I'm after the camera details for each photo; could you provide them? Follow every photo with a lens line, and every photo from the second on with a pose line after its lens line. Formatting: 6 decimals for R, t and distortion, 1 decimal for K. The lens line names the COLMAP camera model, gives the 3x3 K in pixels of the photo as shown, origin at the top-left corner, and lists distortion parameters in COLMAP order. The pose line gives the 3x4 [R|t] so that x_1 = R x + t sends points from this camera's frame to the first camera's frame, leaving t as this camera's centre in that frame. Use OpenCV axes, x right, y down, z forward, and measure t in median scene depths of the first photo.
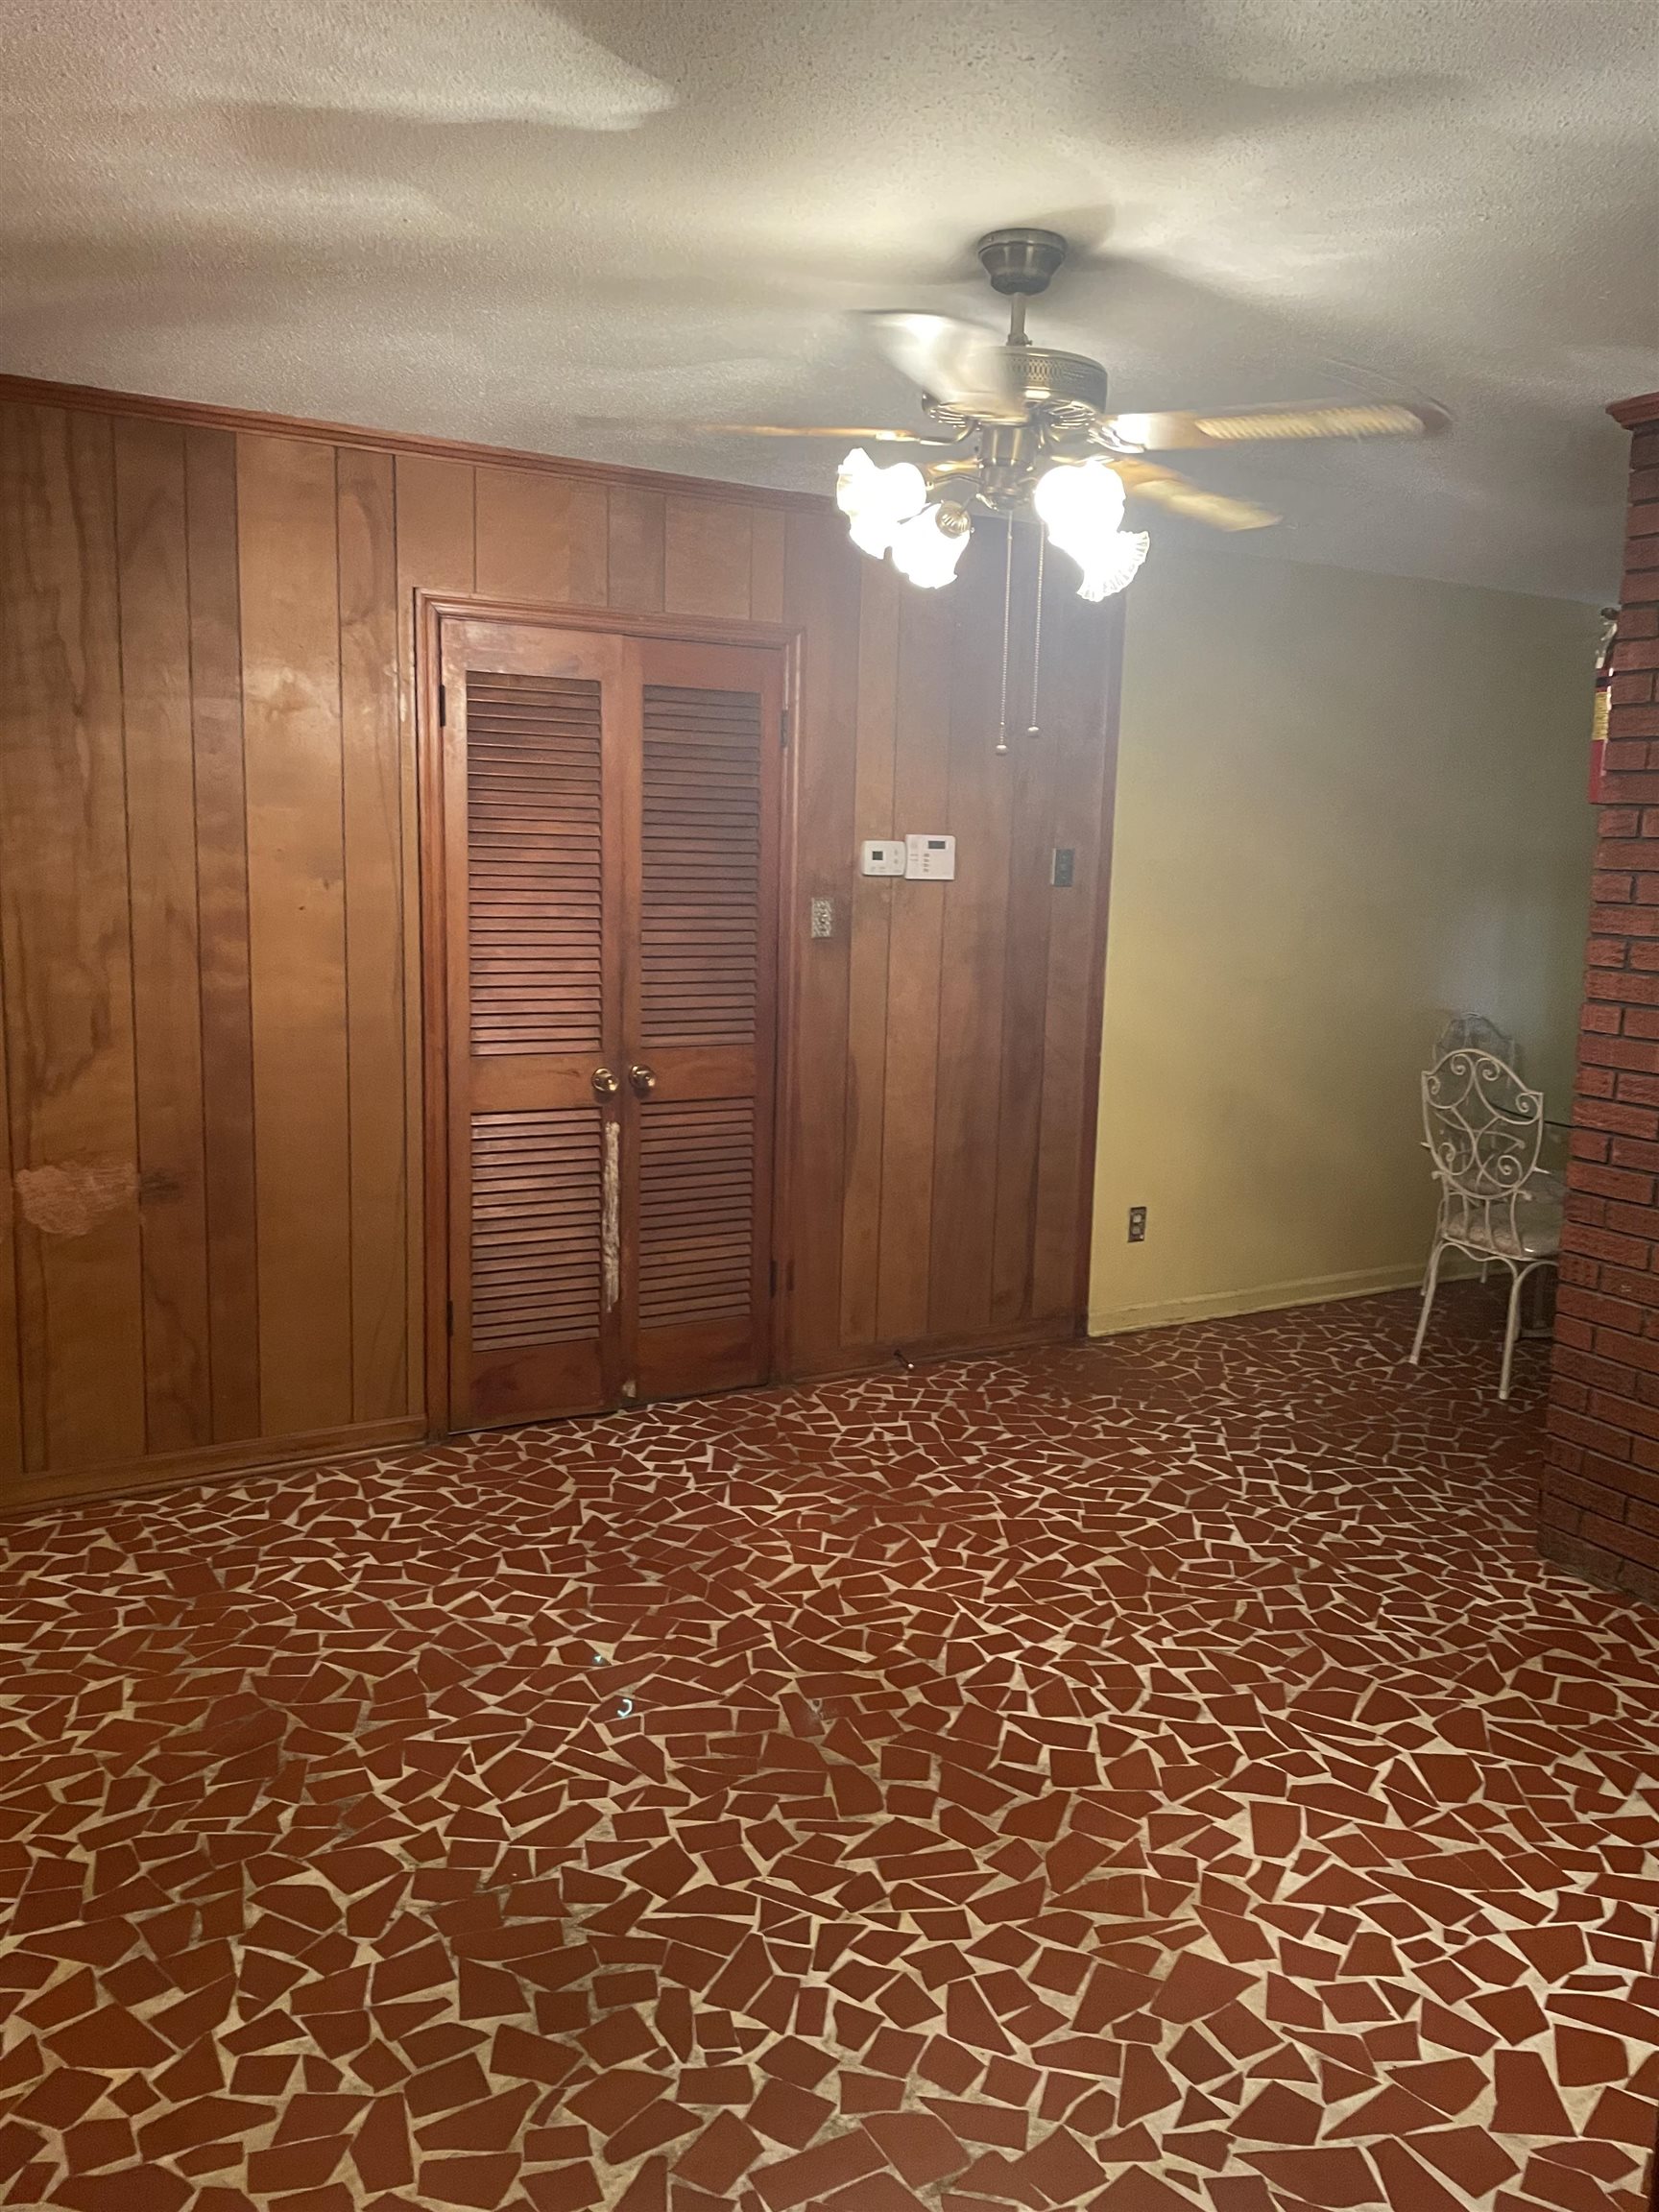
lens RADIAL K [[1672.8, 0, 839.7], [0, 1672.8, 1101.1], [0, 0, 1]] dist [0.094250, -0.124639]
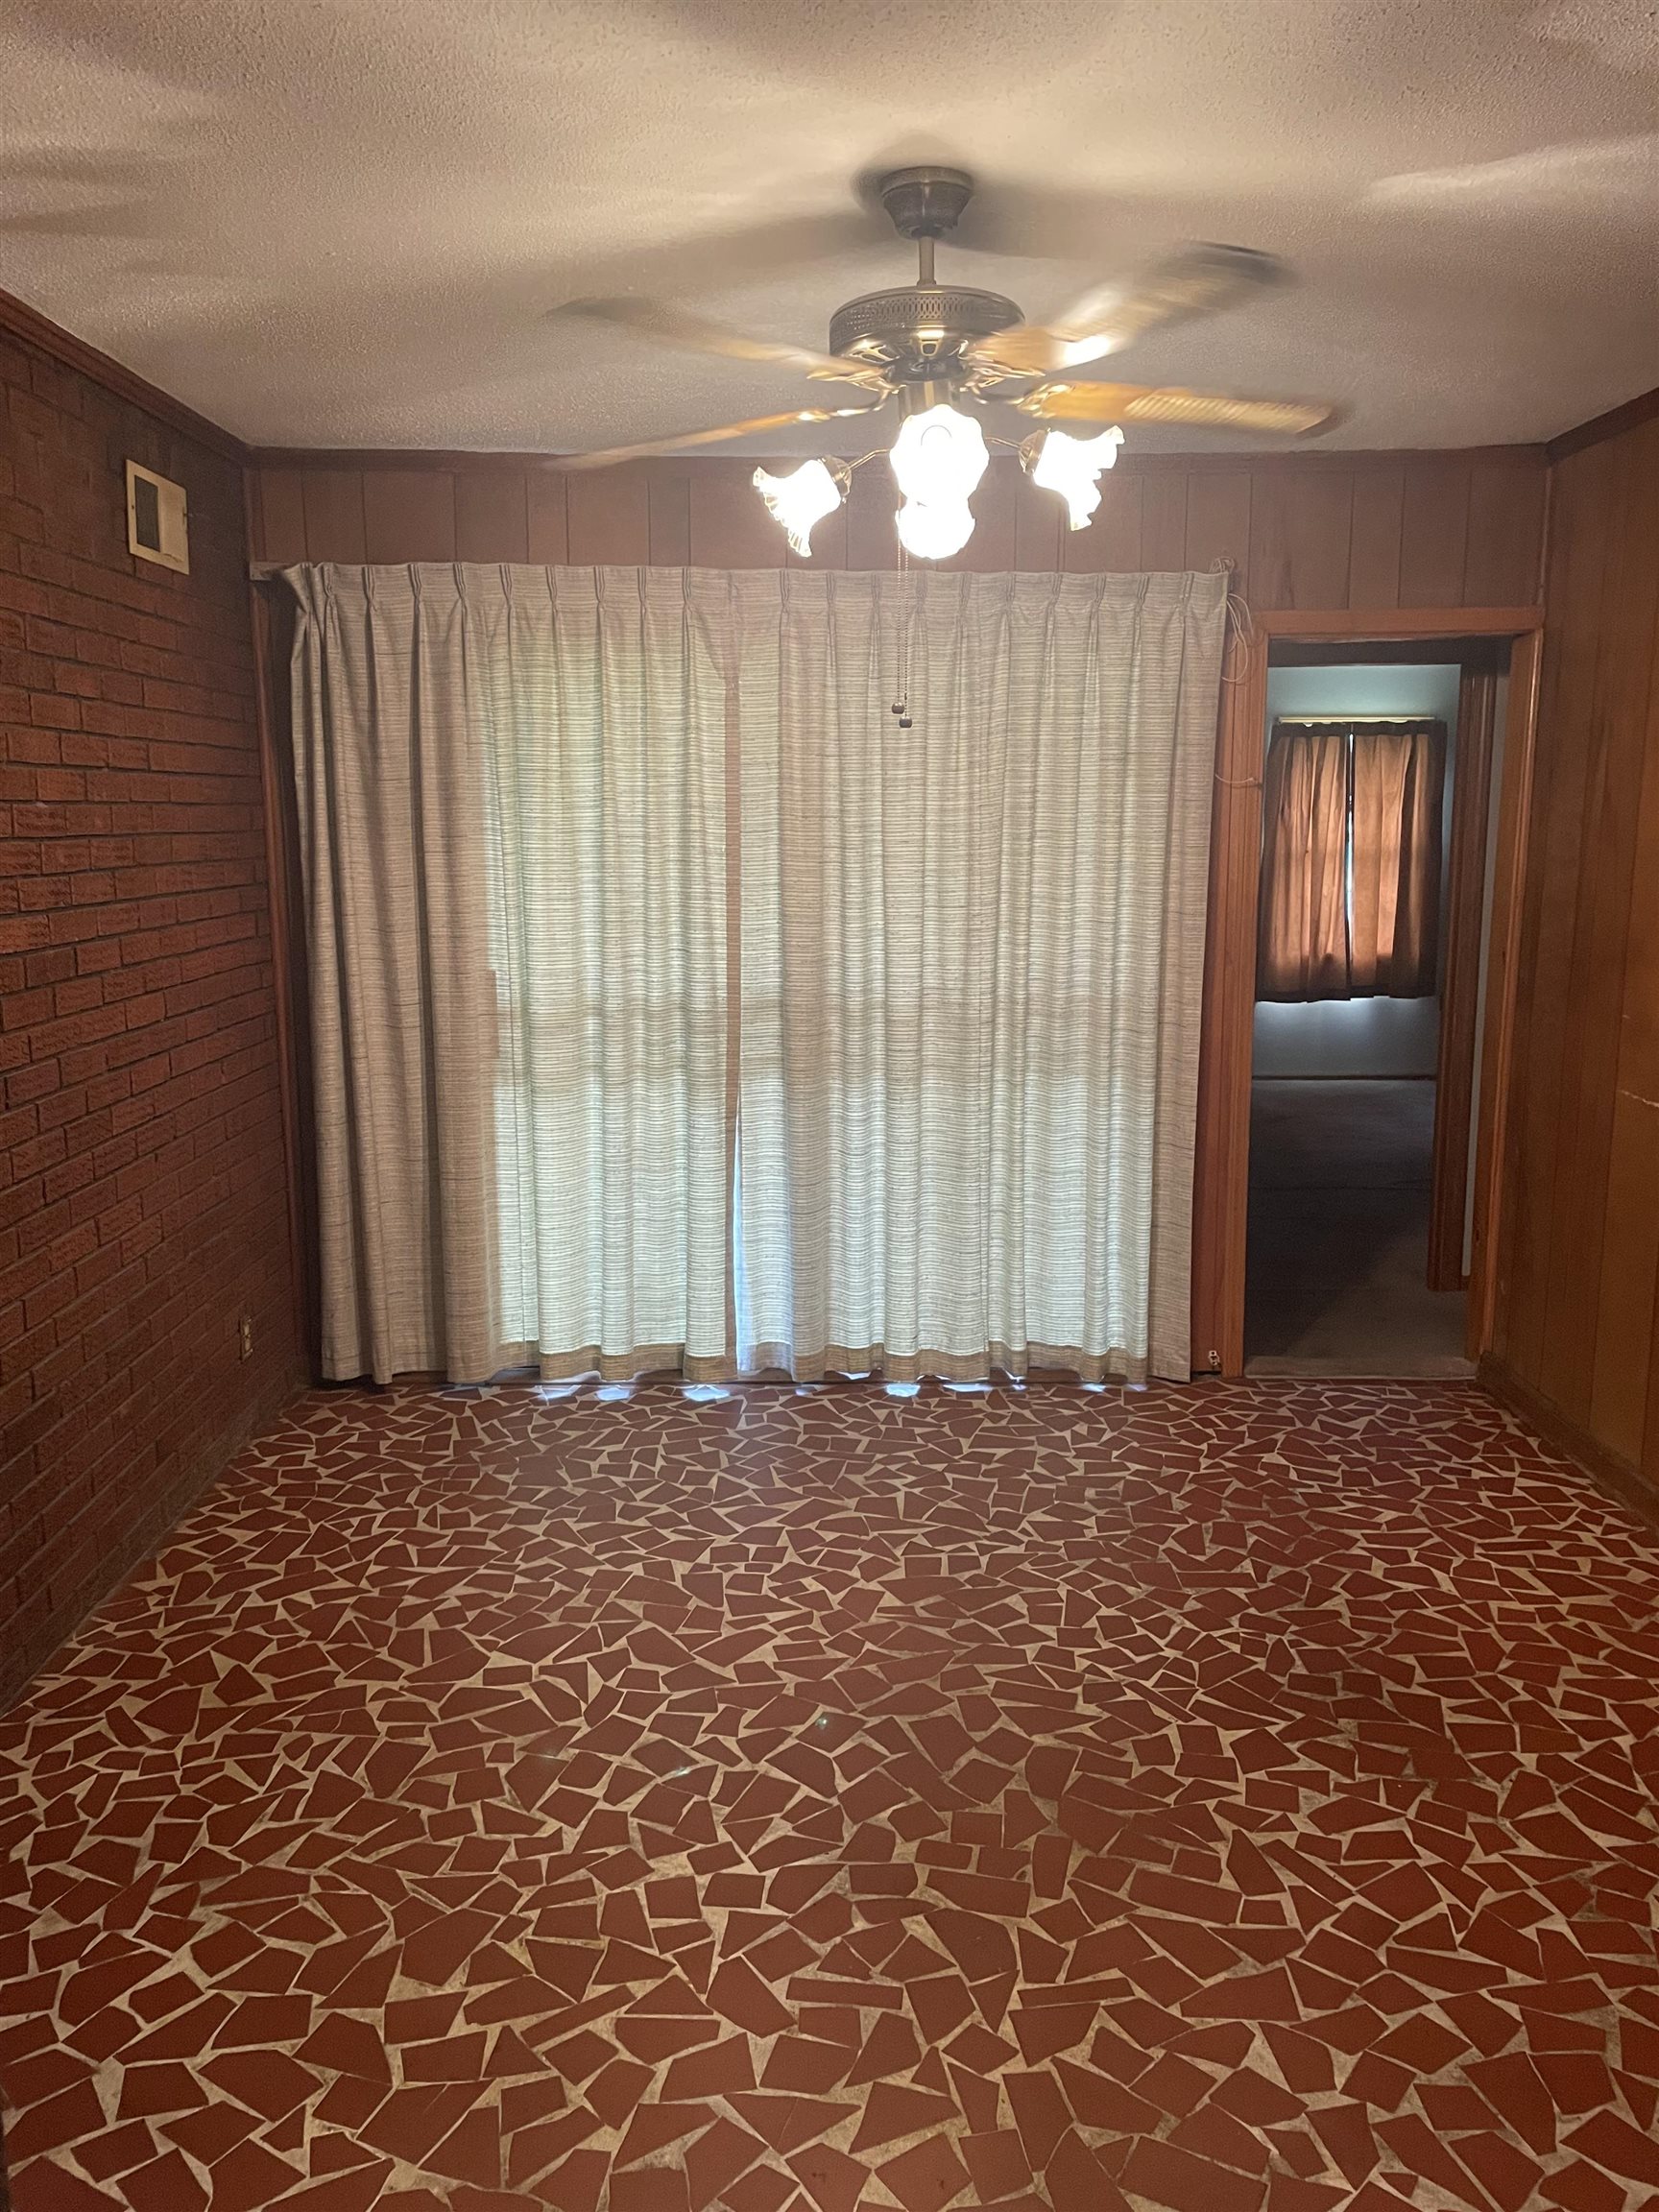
lens RADIAL K [[1672.8, 0, 839.7], [0, 1672.8, 1101.1], [0, 0, 1]] dist [0.094250, -0.124639]
pose [[-0.877113, -0.103776, 0.468939, -0.302679], [0.053778, 0.949016, 0.310606, -0.279665], [-0.477264, 0.297655, -0.826813, 1.717266]]
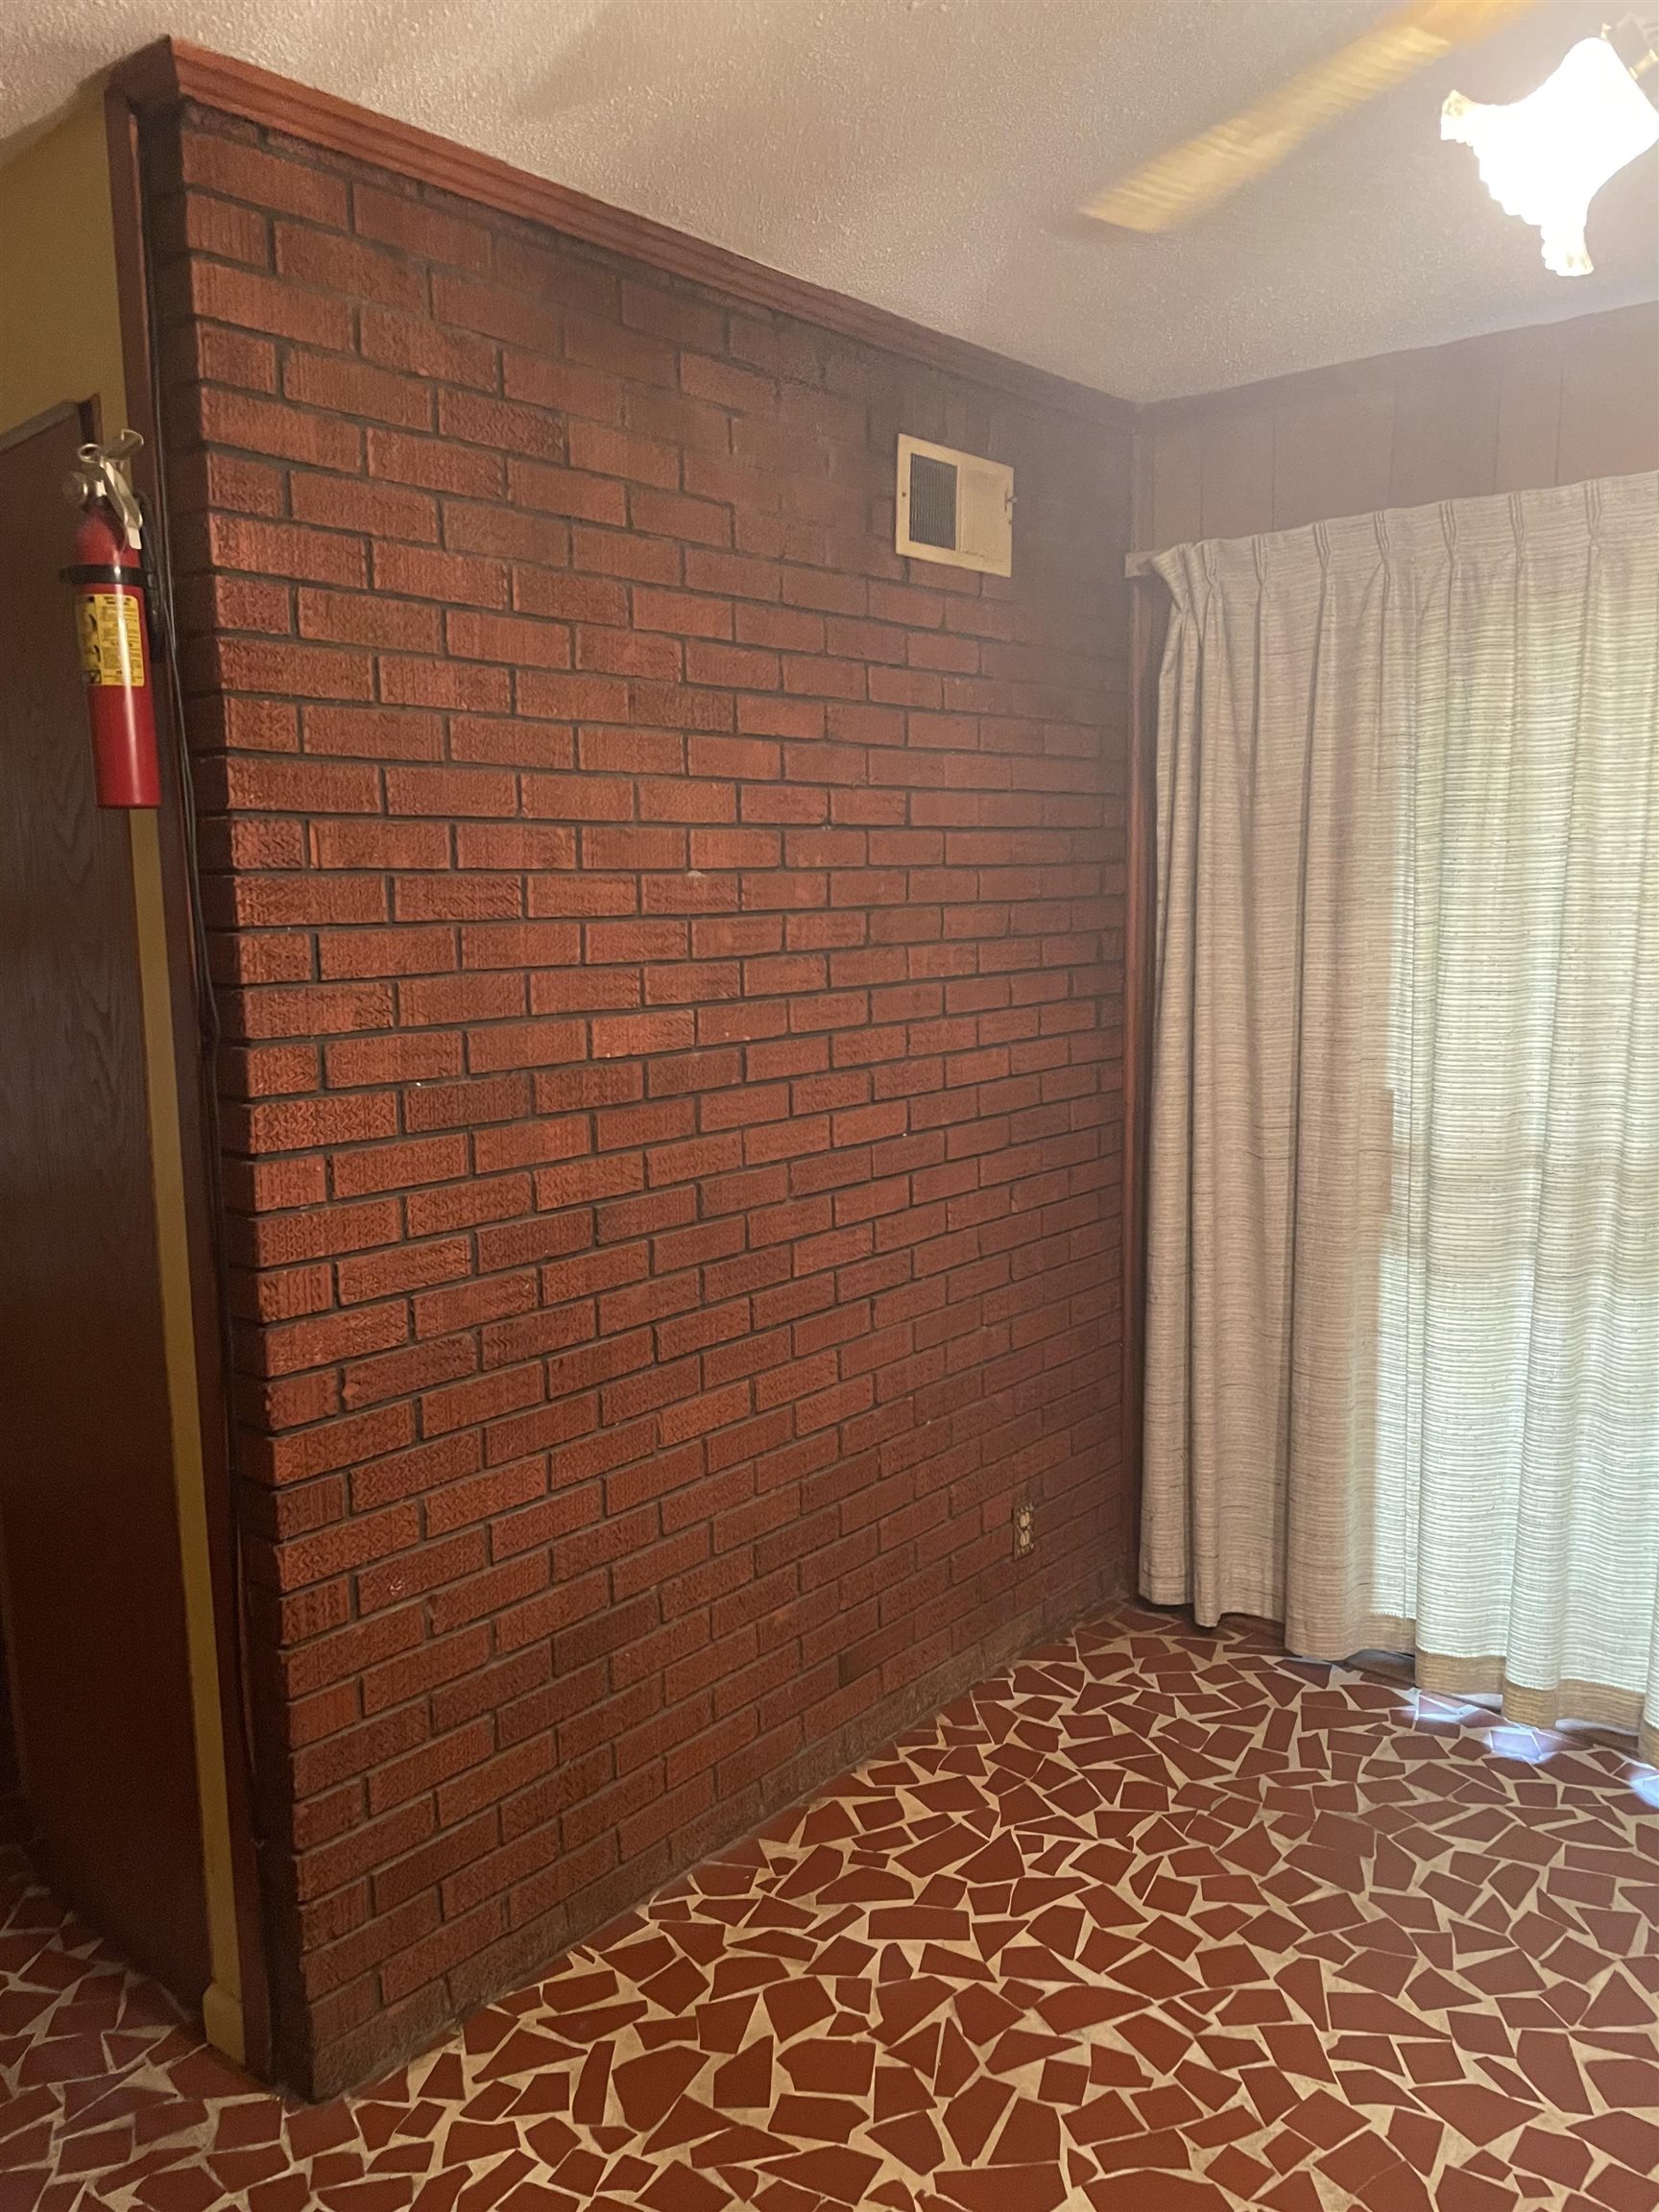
lens RADIAL K [[1672.8, 0, 822.1], [0, 1672.8, 1121.8], [0, 0, 1]] dist [0.088534, -0.113887]
pose [[-0.340611, -0.155373, 0.927277, -0.174228], [0.153565, 0.963813, 0.217903, -0.204877], [-0.927578, 0.216617, -0.304426, 1.237326]]
